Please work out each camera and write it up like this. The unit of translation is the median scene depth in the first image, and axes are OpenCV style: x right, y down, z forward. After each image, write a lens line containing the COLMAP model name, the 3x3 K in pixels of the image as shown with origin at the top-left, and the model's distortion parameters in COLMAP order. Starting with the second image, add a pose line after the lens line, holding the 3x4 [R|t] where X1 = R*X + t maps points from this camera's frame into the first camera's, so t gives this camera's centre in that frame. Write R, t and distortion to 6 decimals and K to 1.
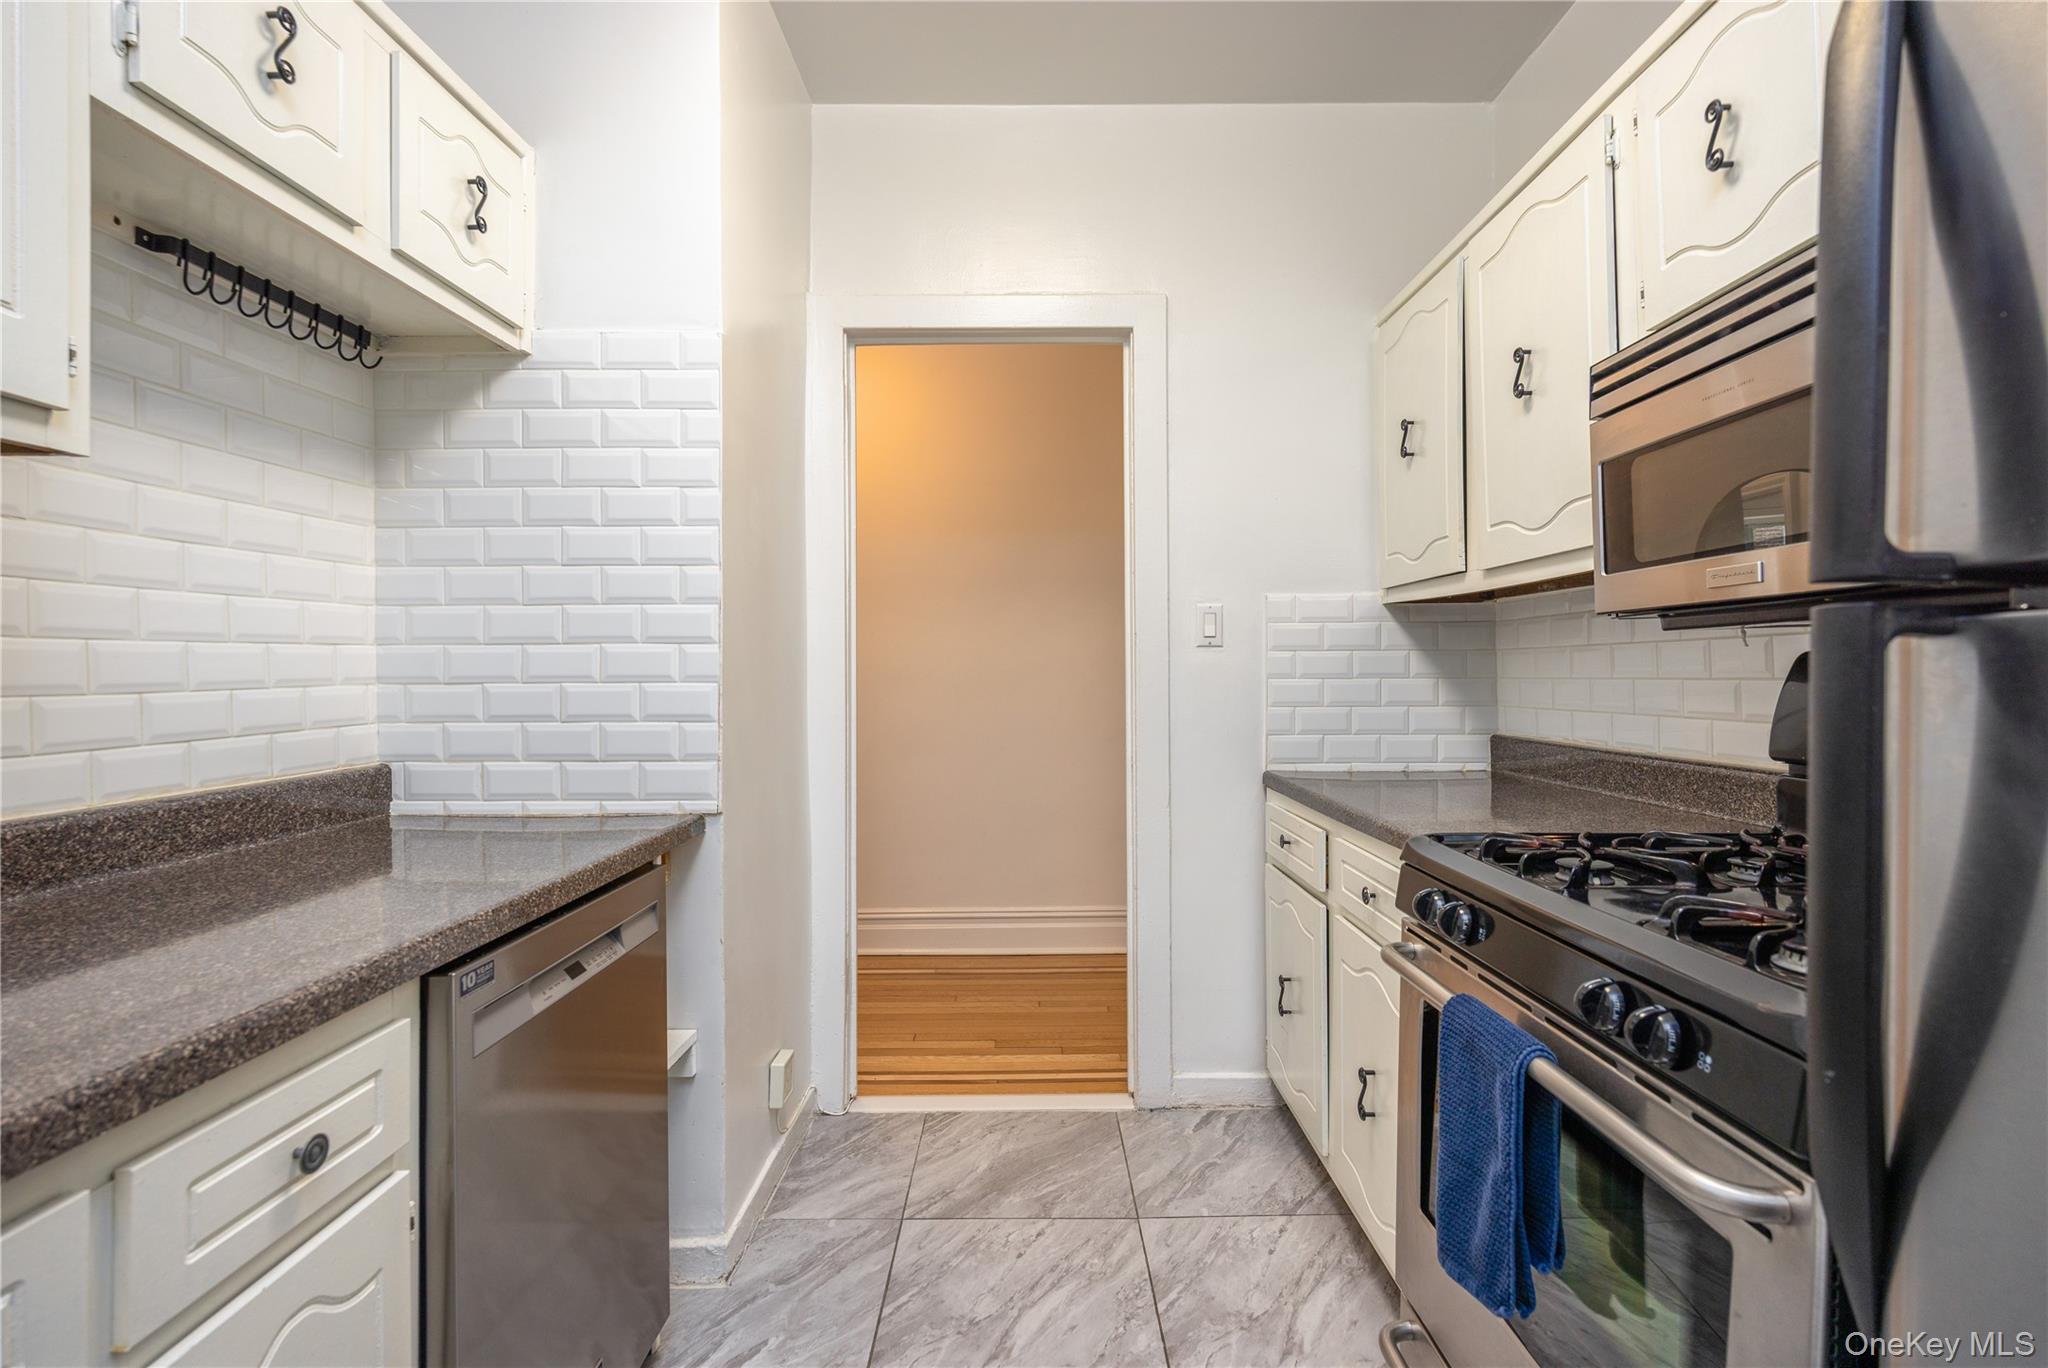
lens RADIAL K [[907.5, 0, 1029.6], [0, 907.5, 680.5], [0, 0, 1]] dist [-0.001149, -0.000698]
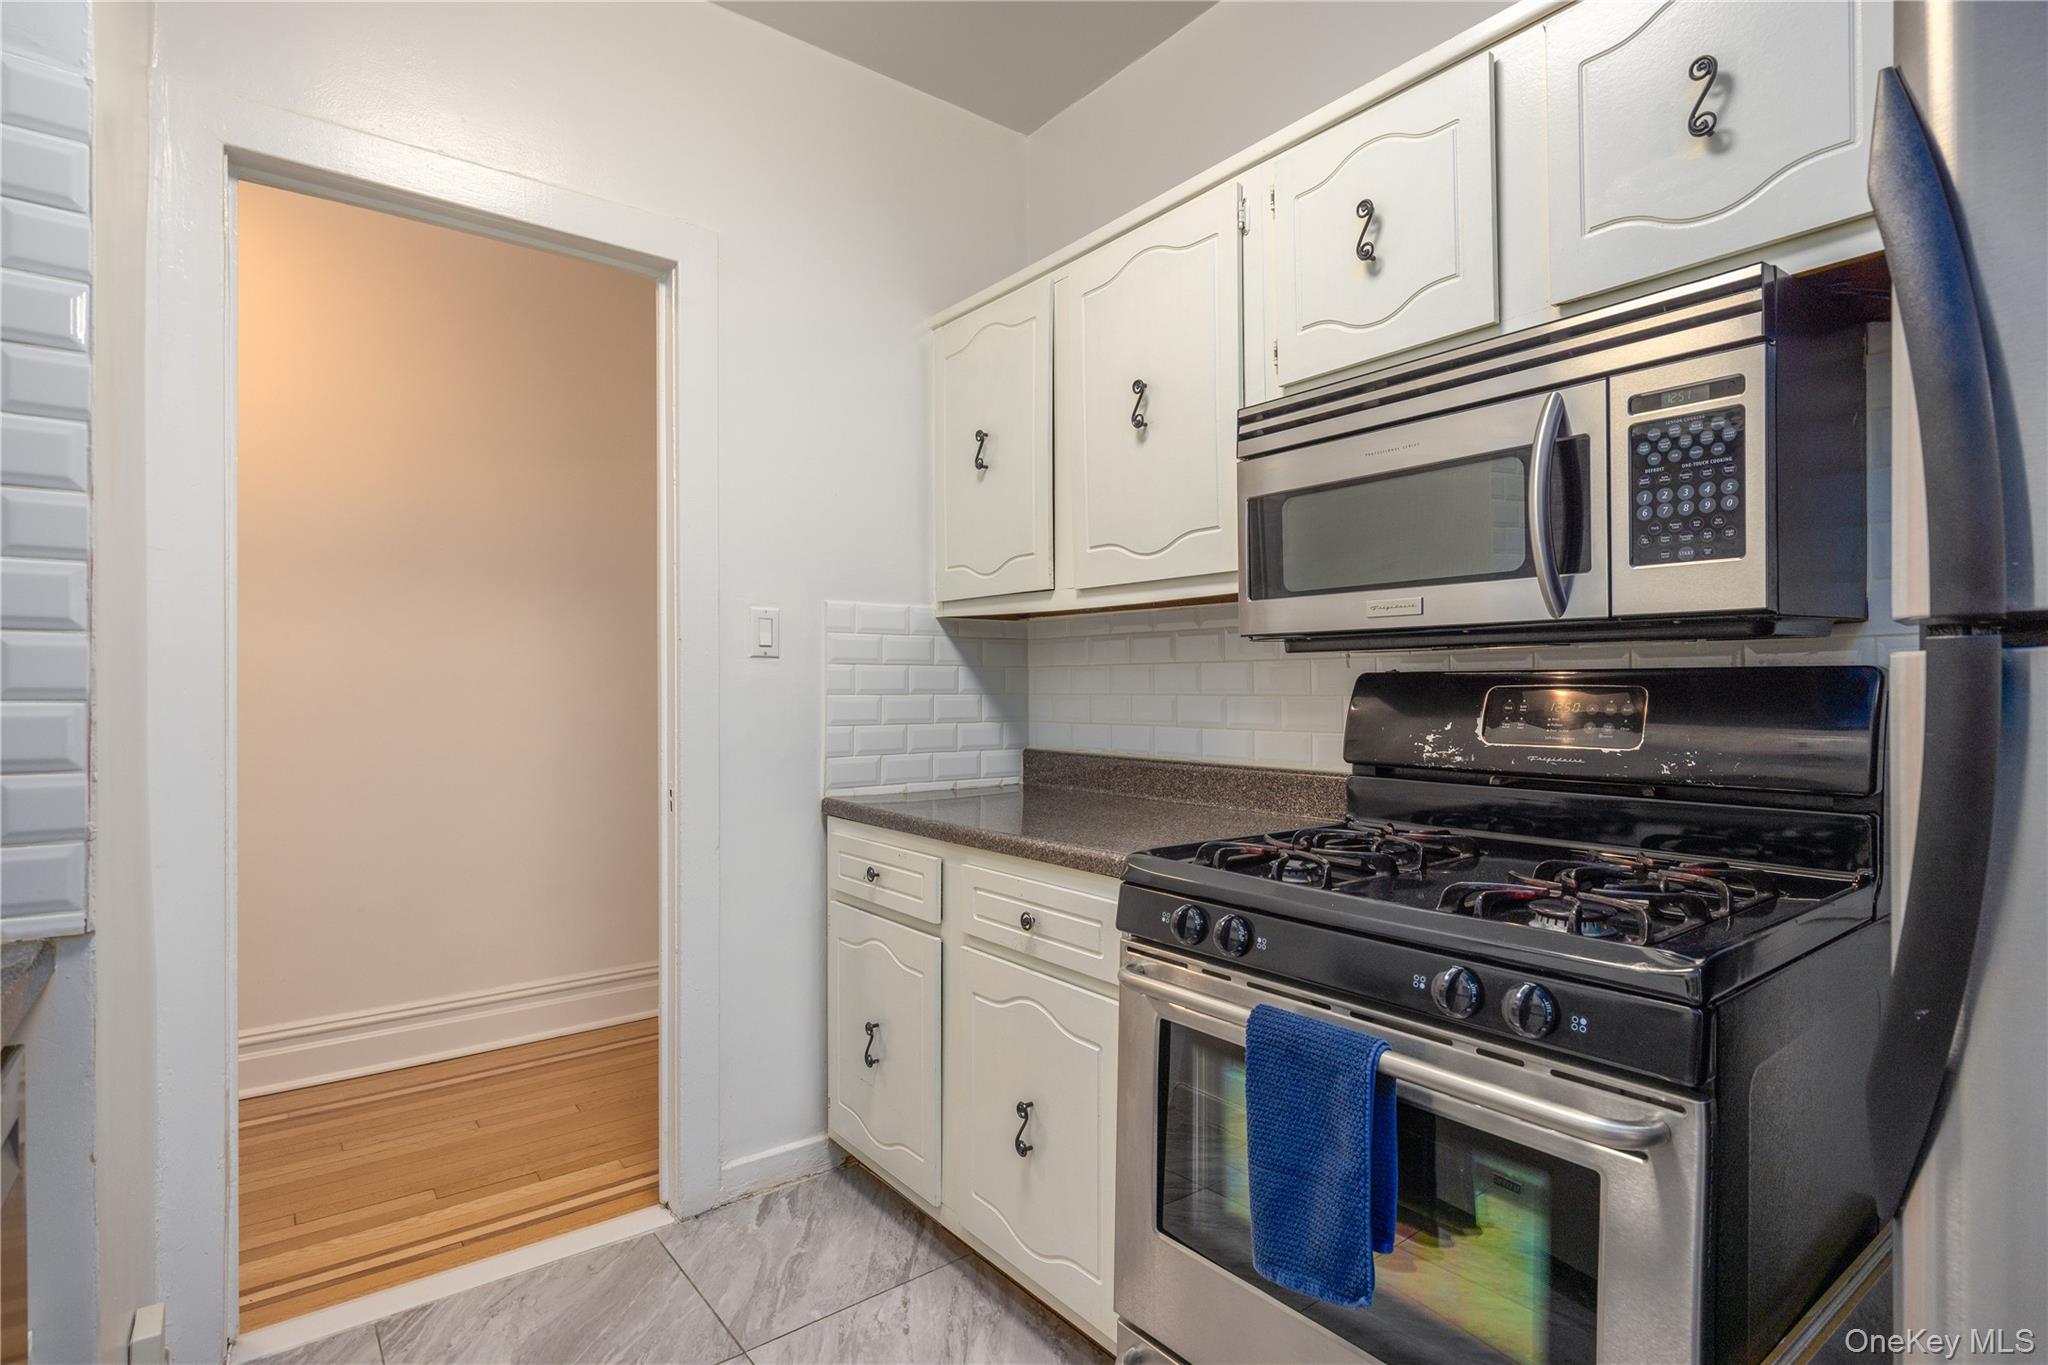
lens RADIAL K [[976.0, 0, 1010.3], [0, 976.0, 699.1], [0, 0, 1]] dist [-0.000434, -0.001152]
pose [[0.805543, -0.002177, 0.592533, -0.184060], [0.000697, 0.999996, 0.002726, -0.000201], [-0.592537, -0.001783, 0.805541, 0.131073]]
